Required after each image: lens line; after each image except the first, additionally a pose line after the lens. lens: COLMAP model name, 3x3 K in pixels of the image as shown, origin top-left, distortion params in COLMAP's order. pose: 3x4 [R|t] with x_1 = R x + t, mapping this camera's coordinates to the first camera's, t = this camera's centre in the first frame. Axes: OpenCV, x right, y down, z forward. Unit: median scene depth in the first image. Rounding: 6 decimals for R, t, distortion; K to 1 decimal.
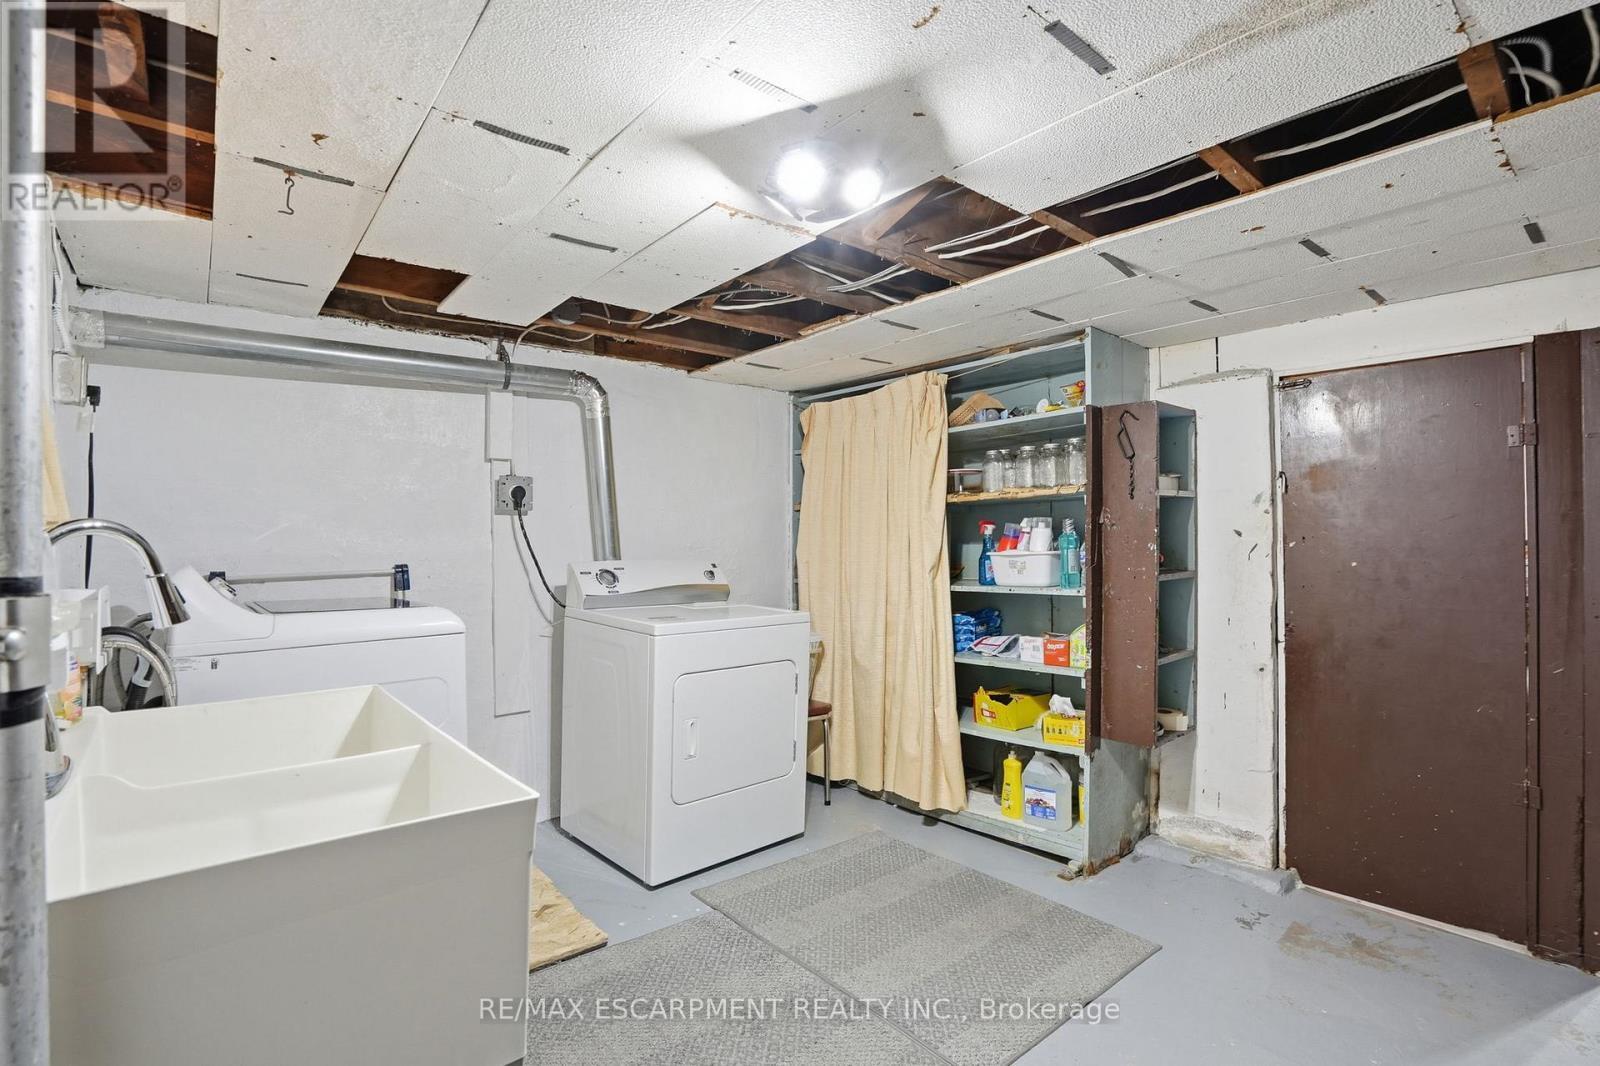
lens RADIAL K [[754.1, 0, 784.9], [0, 754.1, 532.9], [0, 0, 1]] dist [-0.019745, 0.000339]
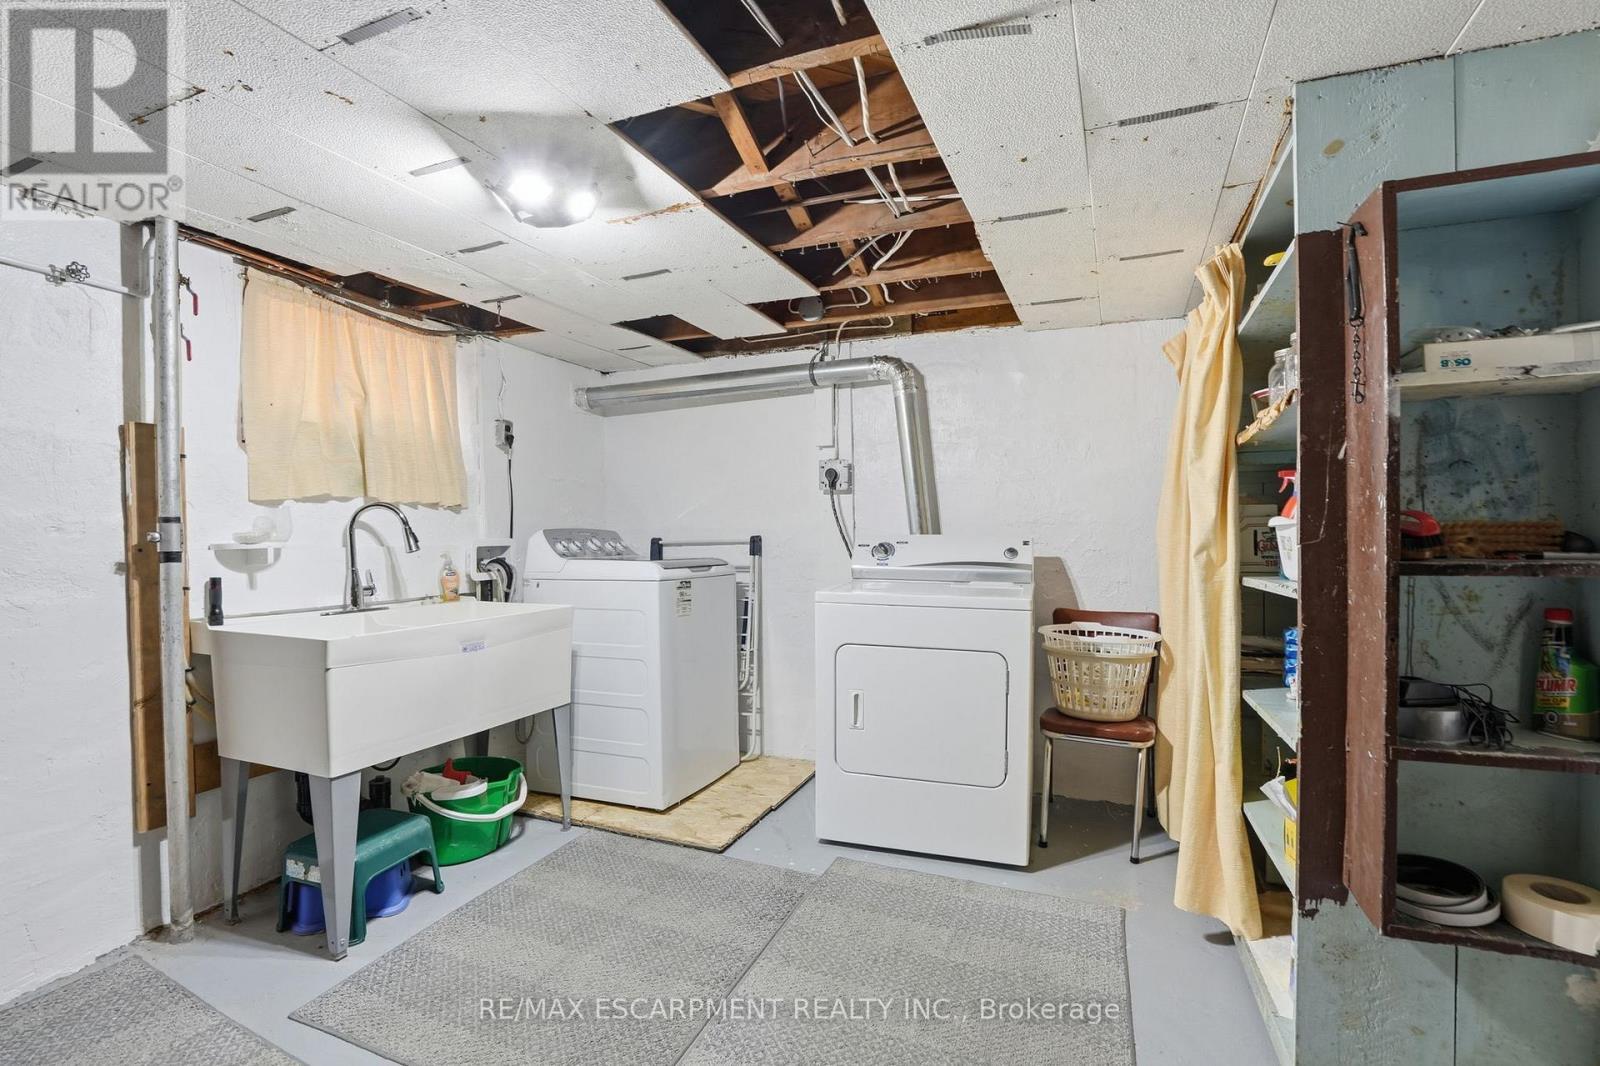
lens RADIAL K [[754.1, 0, 787.2], [0, 754.1, 542.2], [0, 0, 1]] dist [-0.019745, 0.000339]
pose [[0.470385, 0.014117, -0.882348, 0.684798], [0.010887, 0.999703, 0.021799, 0.026026], [0.882394, -0.019860, 0.470092, 0.434010]]
